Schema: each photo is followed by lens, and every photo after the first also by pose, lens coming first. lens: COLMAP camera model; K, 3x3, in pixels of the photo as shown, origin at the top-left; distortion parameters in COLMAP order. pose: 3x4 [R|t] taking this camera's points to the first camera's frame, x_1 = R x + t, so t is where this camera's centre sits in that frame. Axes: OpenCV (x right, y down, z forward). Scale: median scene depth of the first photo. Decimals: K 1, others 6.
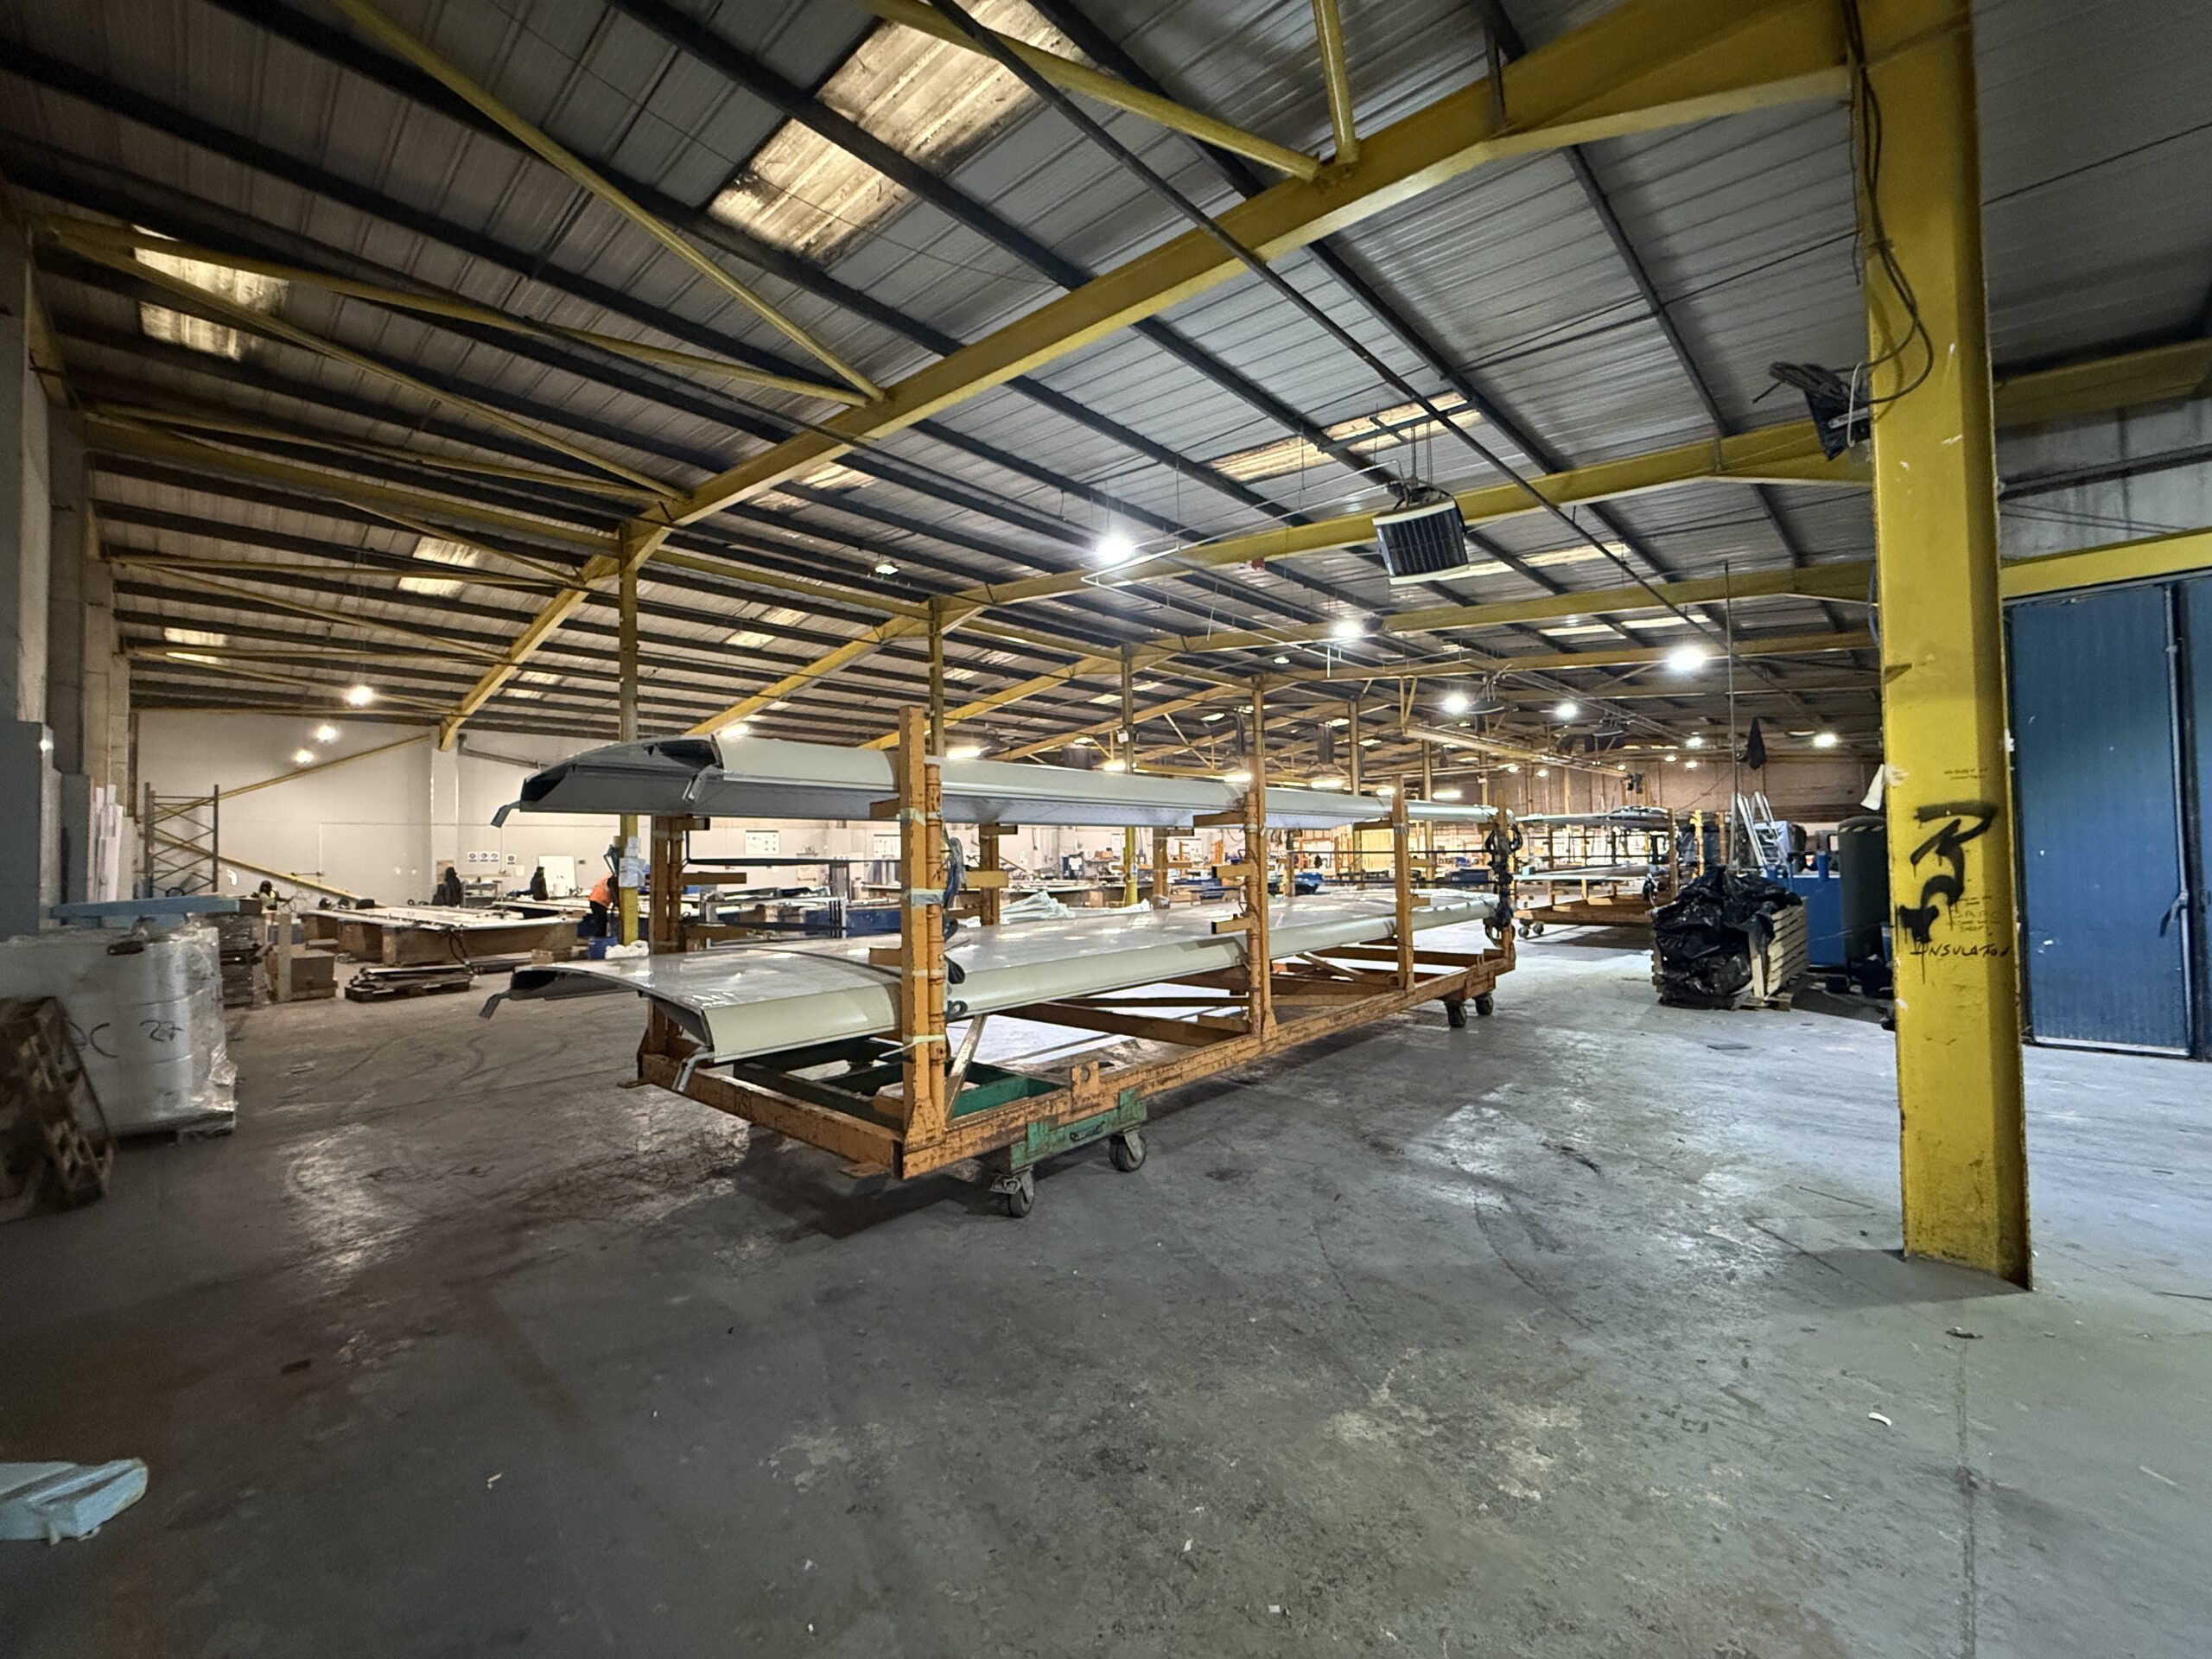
lens RADIAL K [[876.7, 0, 1111.9], [0, 876.7, 829.0], [0, 0, 1]] dist [-0.001047, 0.000210]
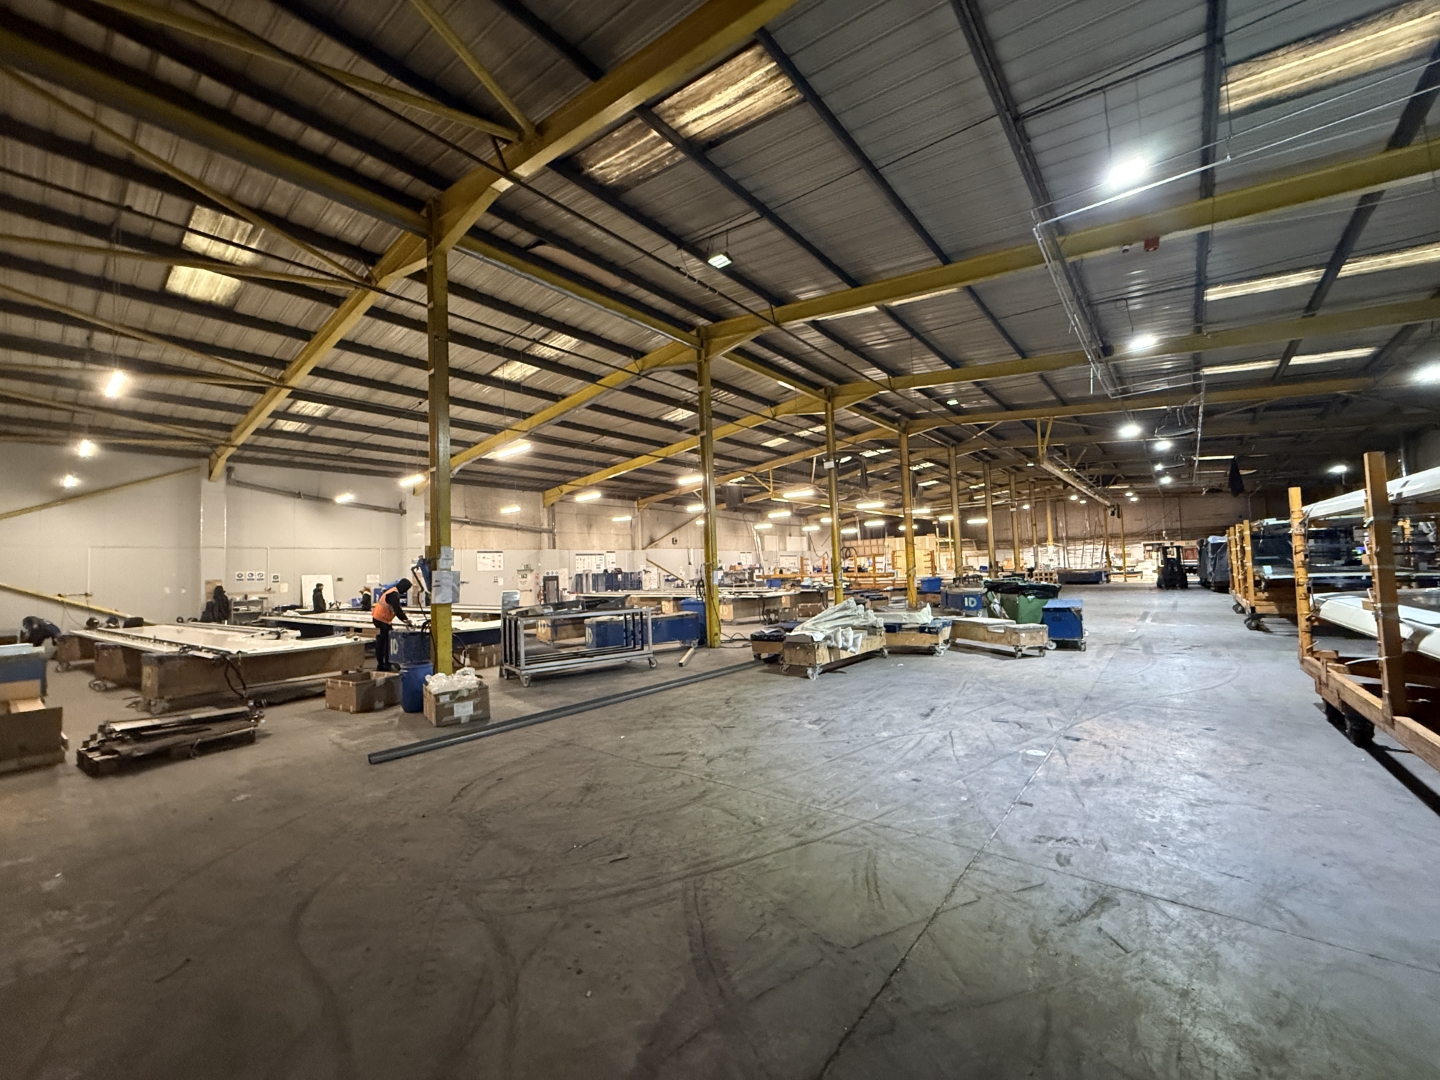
lens RADIAL K [[570.7, 0, 721.7], [0, 570.7, 541.1], [0, 0, 1]] dist [-0.001047, 0.000210]
pose [[0.996507, -0.012868, 0.082510, -0.198416], [0.014705, 0.999656, -0.021702, 0.012900], [-0.082202, 0.022840, 0.996354, 0.251773]]
